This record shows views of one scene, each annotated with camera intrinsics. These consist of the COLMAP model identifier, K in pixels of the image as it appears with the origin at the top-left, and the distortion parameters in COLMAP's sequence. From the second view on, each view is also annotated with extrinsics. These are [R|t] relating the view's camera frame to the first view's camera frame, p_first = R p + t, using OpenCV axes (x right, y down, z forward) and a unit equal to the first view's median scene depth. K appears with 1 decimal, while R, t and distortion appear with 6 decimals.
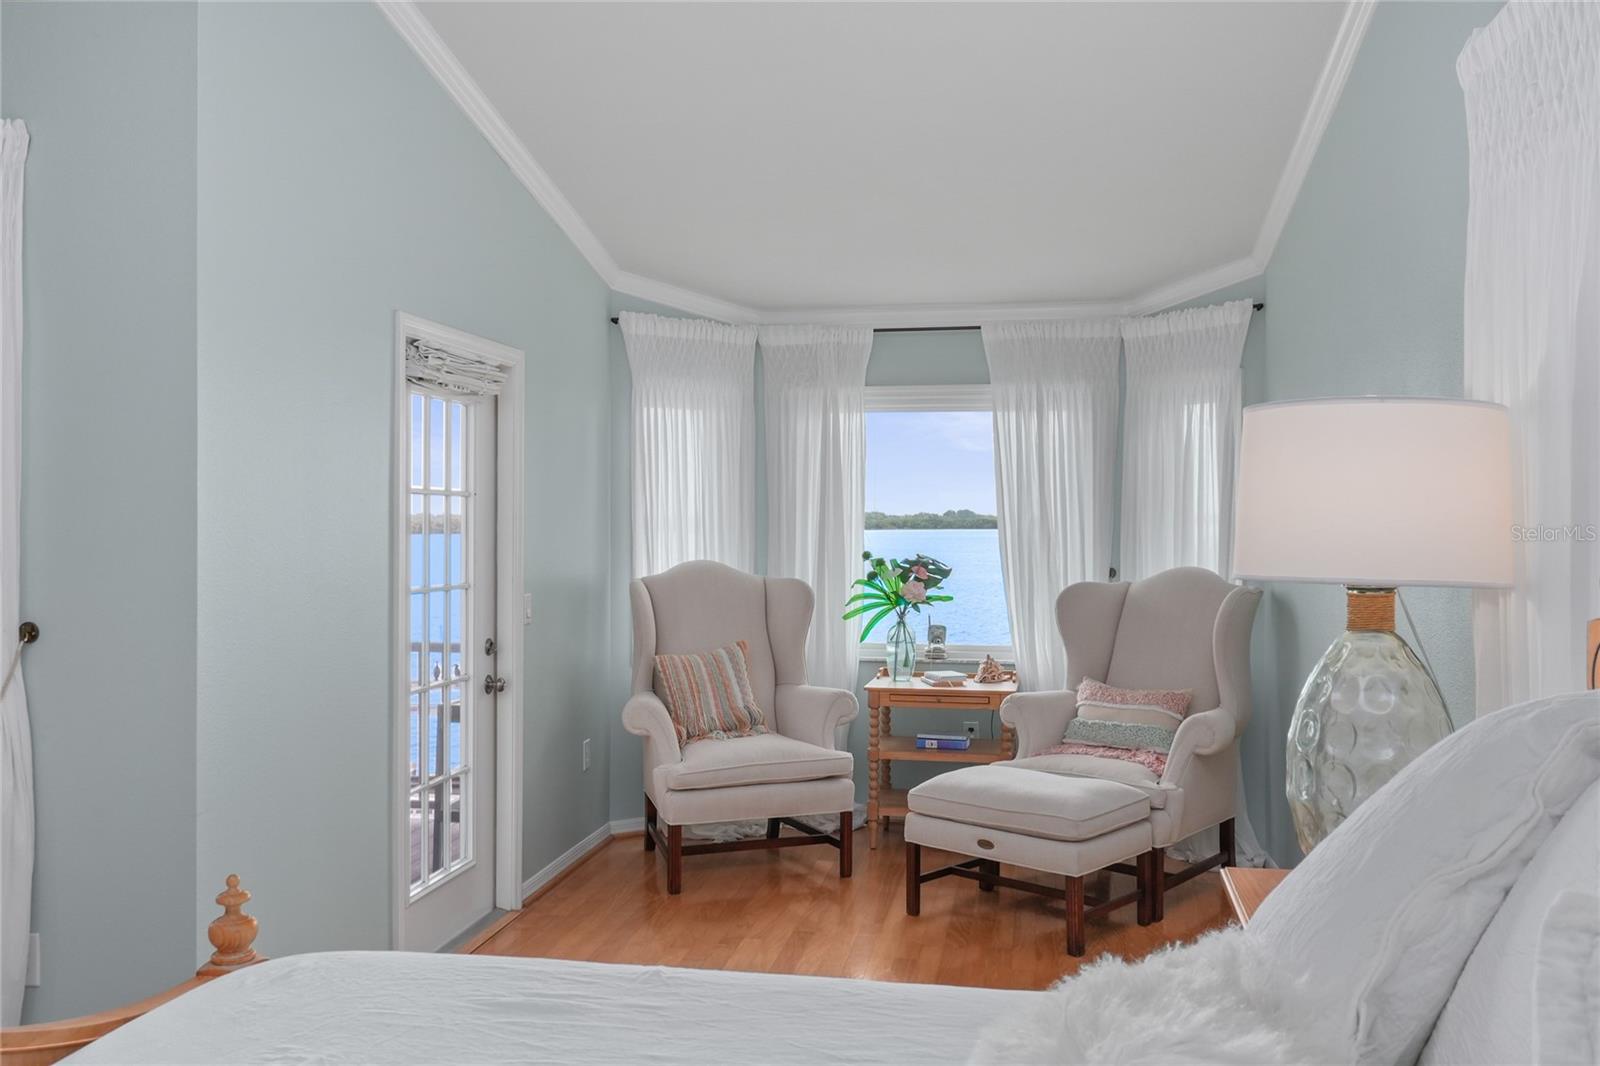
lens RADIAL K [[1372.8, 0, 799.7], [0, 1372.8, 526.0], [0, 0, 1]] dist [-0.006411, 0.008328]
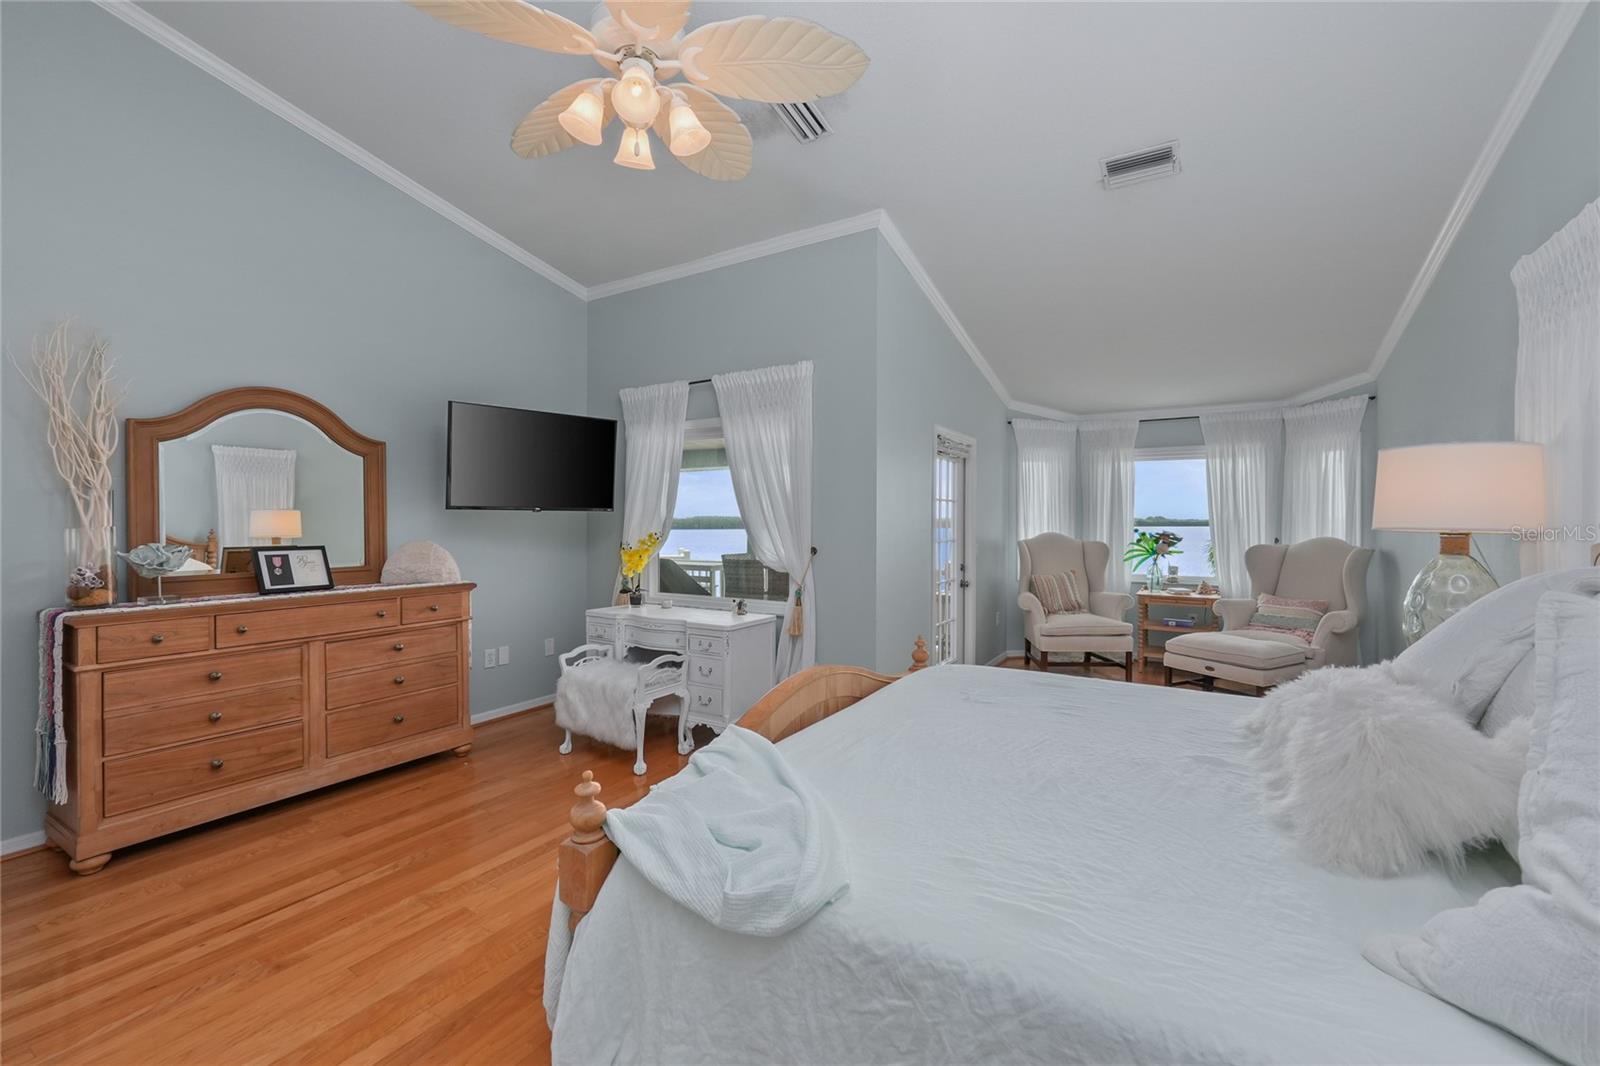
lens RADIAL K [[672.8, 0, 798.1], [0, 672.8, 528.2], [0, 0, 1]] dist [-0.014464, 0.005685]
pose [[0.931250, 0.004388, -0.364355, -0.062074], [-0.002526, 0.999981, 0.005586, 0.014625], [0.364373, -0.004282, 0.931243, -0.132829]]
